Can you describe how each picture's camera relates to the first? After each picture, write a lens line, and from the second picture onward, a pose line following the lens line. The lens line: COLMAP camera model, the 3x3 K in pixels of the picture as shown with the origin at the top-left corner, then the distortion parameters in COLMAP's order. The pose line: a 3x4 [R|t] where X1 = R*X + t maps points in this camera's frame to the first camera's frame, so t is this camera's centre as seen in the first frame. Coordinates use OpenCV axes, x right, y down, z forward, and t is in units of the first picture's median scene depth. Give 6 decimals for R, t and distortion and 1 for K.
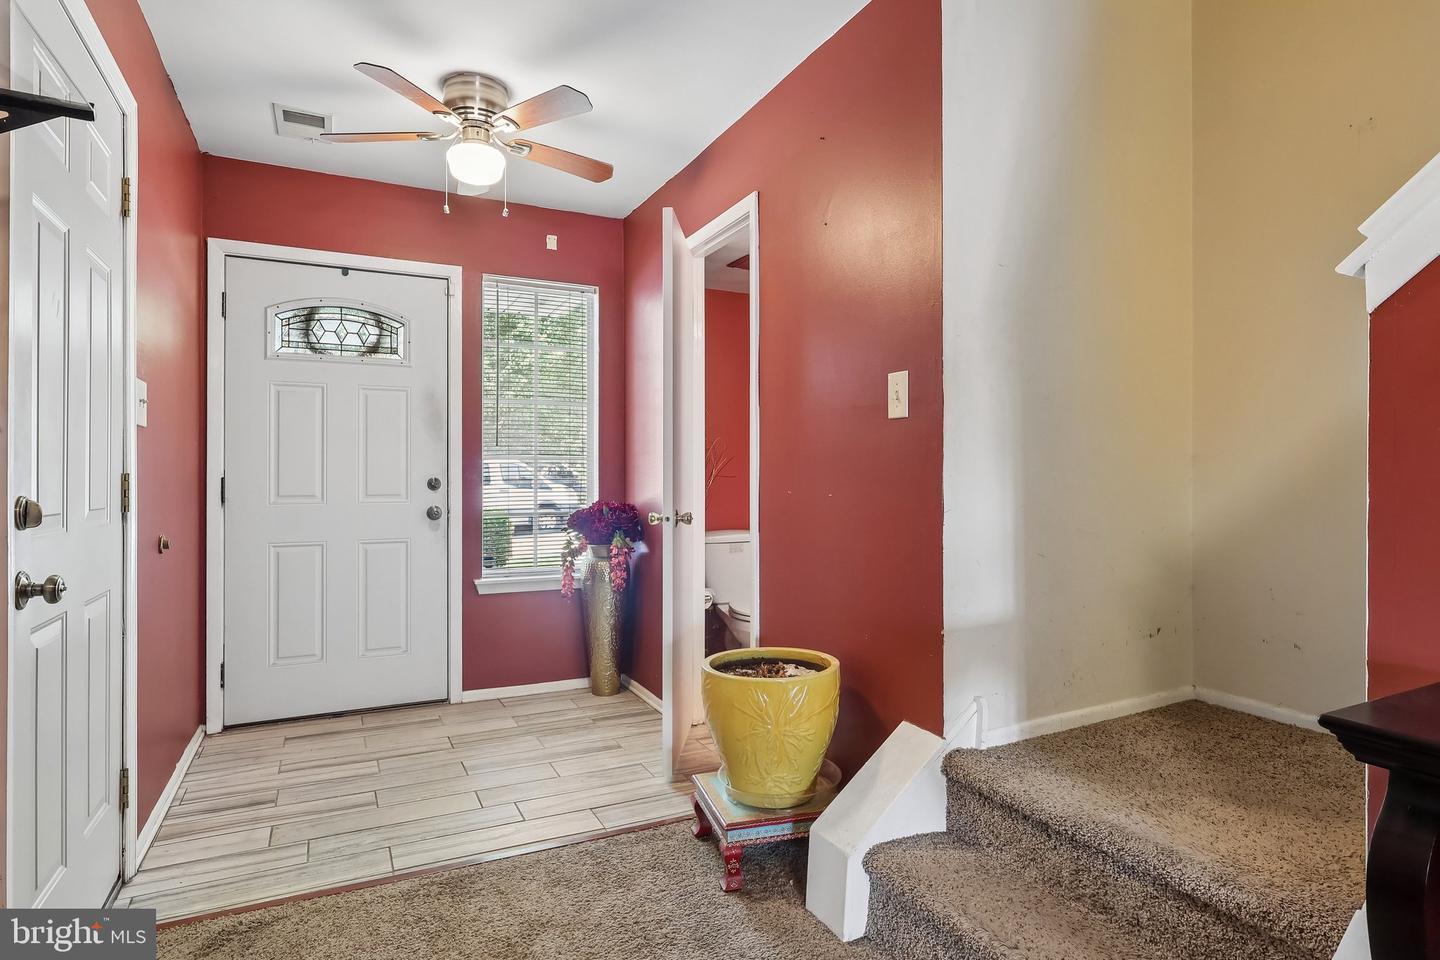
lens RADIAL K [[792.5, 0, 720.0], [0, 792.5, 480.0], [0, 0, 1]] dist [-0.003595, -0.000589]
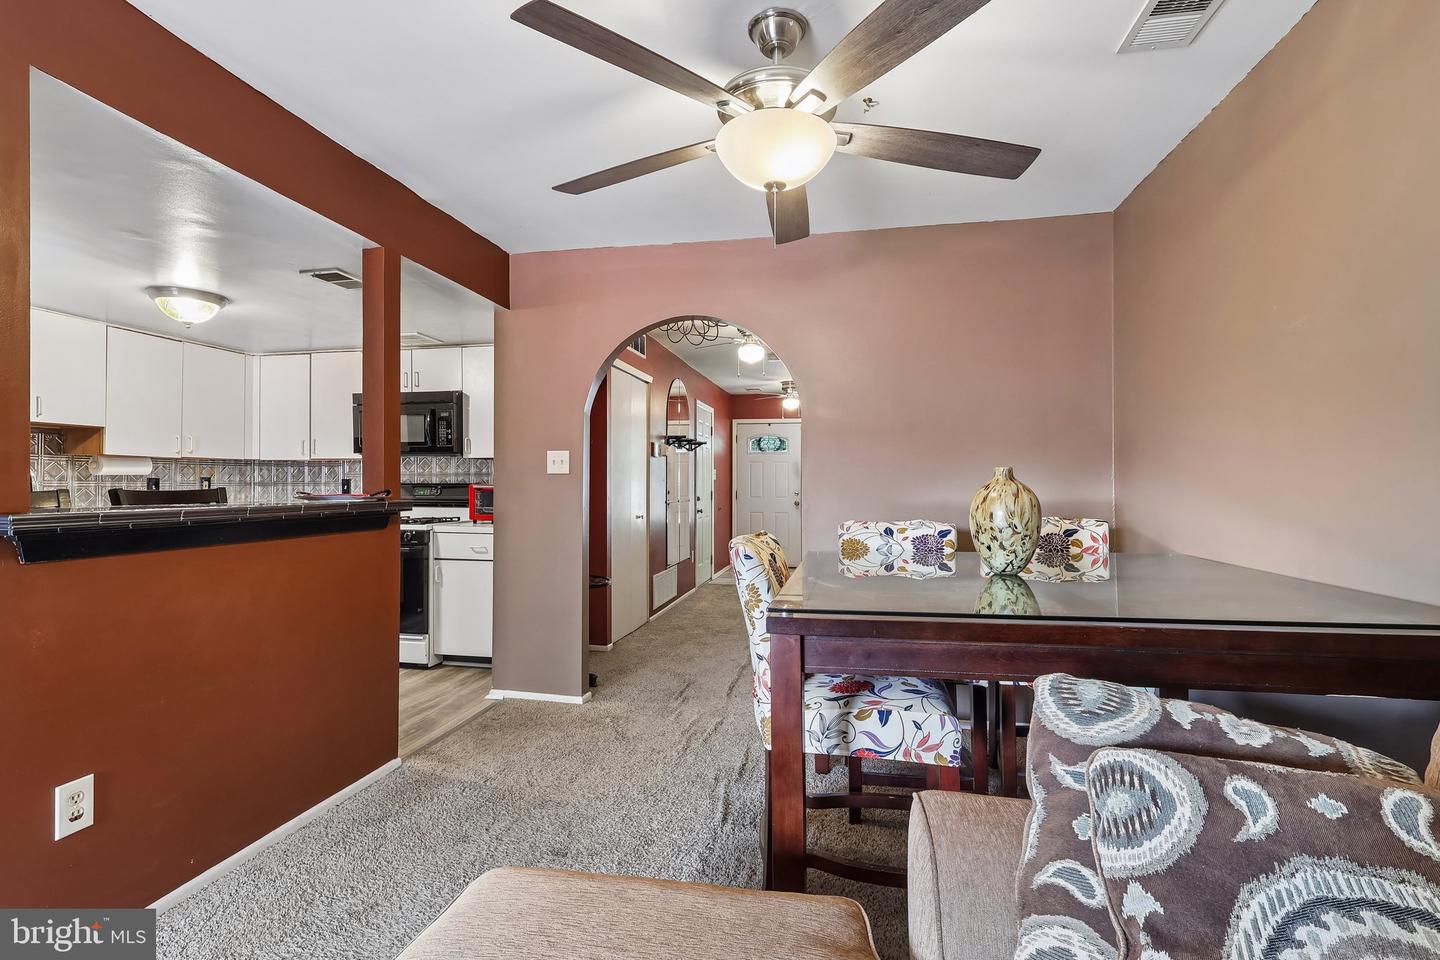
lens RADIAL K [[689.4, 0, 720.0], [0, 689.4, 480.0], [0, 0, 1]] dist [-0.000603, -0.000333]
pose [[0.797750, -0.002506, -0.602983, 1.031730], [-0.002792, 0.999965, -0.007849, -0.026680], [0.602981, 0.007945, 0.797716, -1.311196]]
